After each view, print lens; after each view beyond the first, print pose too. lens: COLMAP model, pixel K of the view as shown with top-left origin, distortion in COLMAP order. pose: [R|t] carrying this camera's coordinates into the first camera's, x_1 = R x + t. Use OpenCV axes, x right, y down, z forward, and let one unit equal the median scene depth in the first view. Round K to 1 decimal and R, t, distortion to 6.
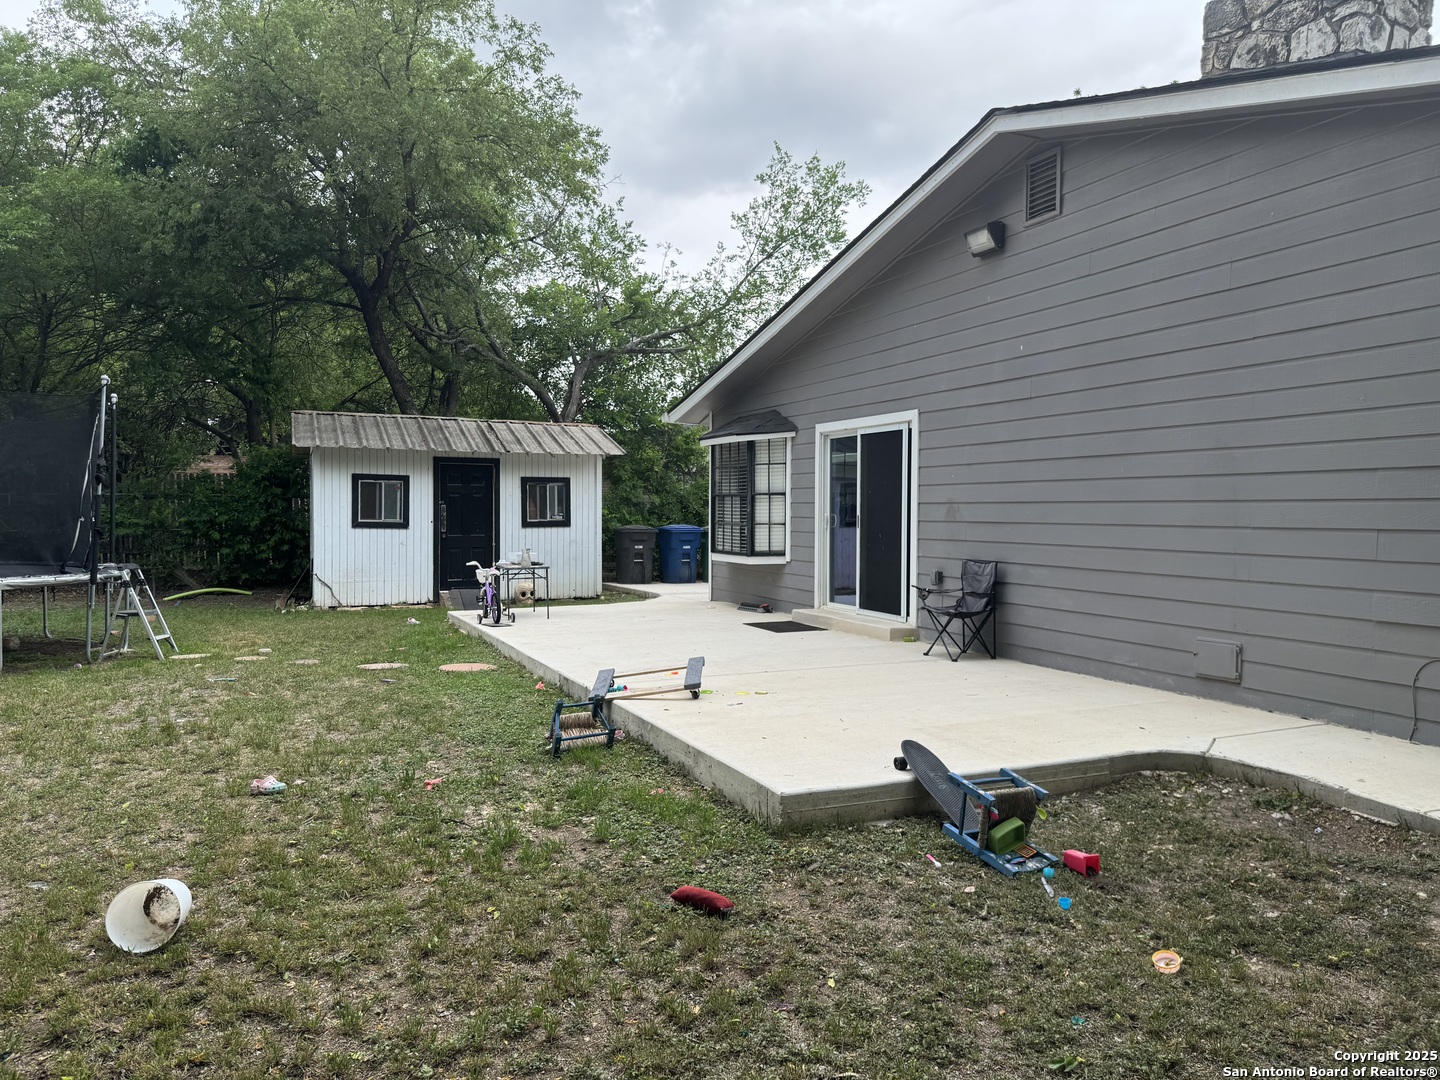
lens RADIAL K [[1012.5, 0, 725.3], [0, 1012.5, 537.9], [0, 0, 1]] dist [0.134530, -0.216121]
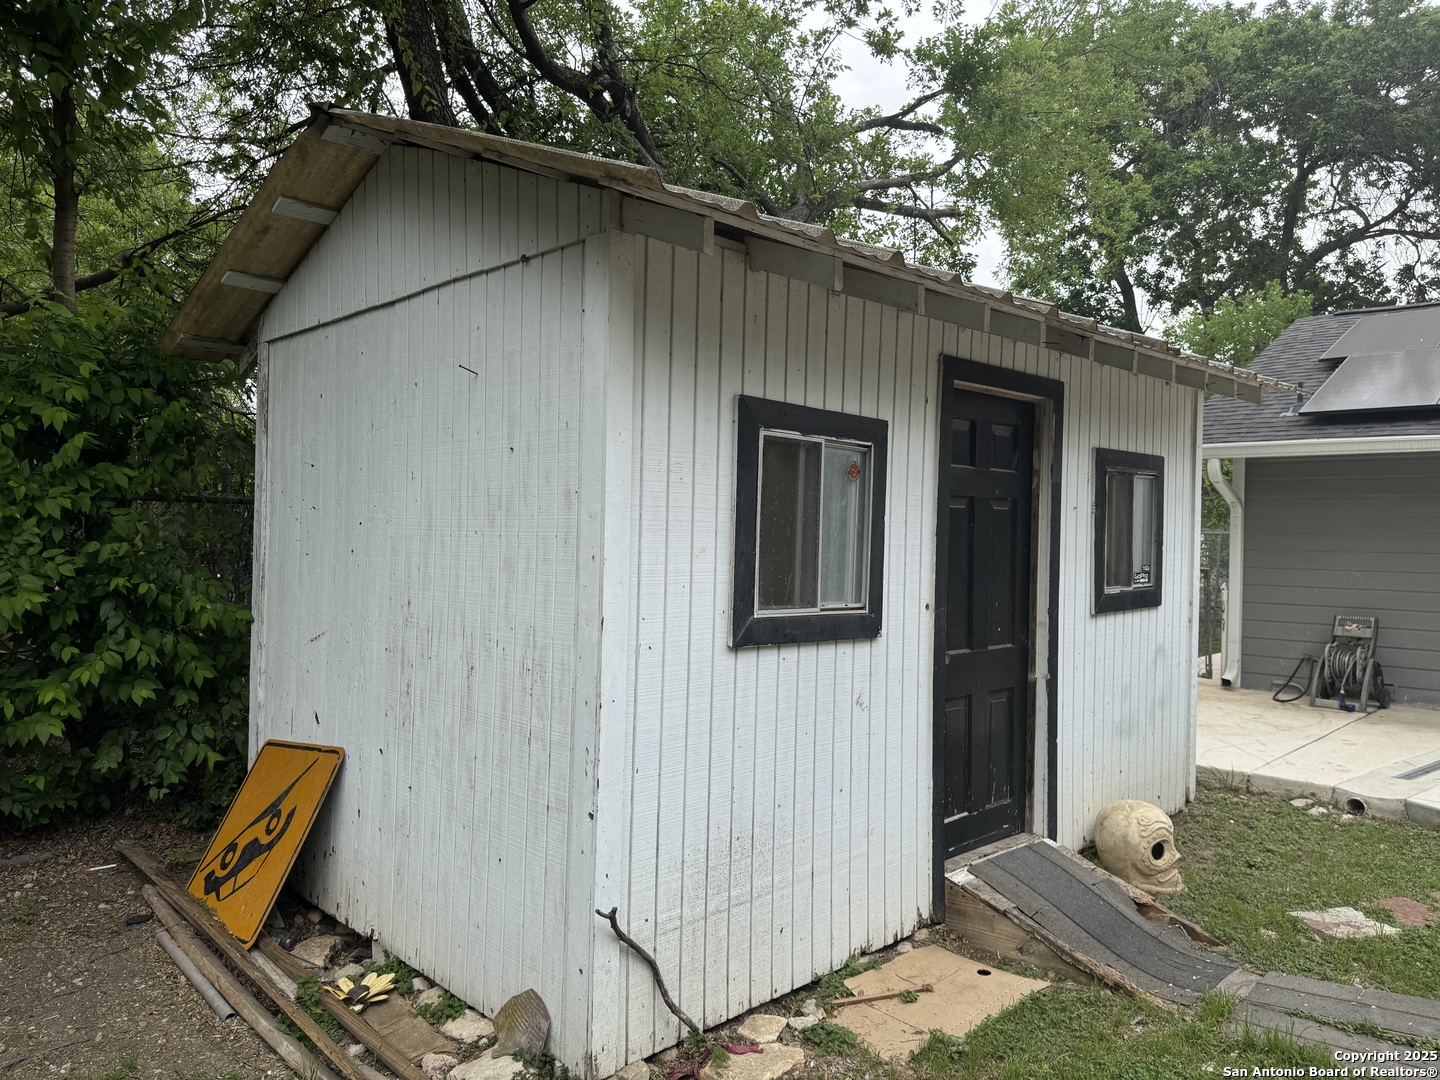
lens RADIAL K [[1012.5, 0, 725.3], [0, 1012.5, 537.9], [0, 0, 1]] dist [0.134530, -0.216121]
pose [[0.929107, 0.008682, 0.369709, -0.434491], [-0.004304, 0.999911, -0.012667, -0.029841], [-0.369786, 0.010178, 0.929061, 0.790975]]
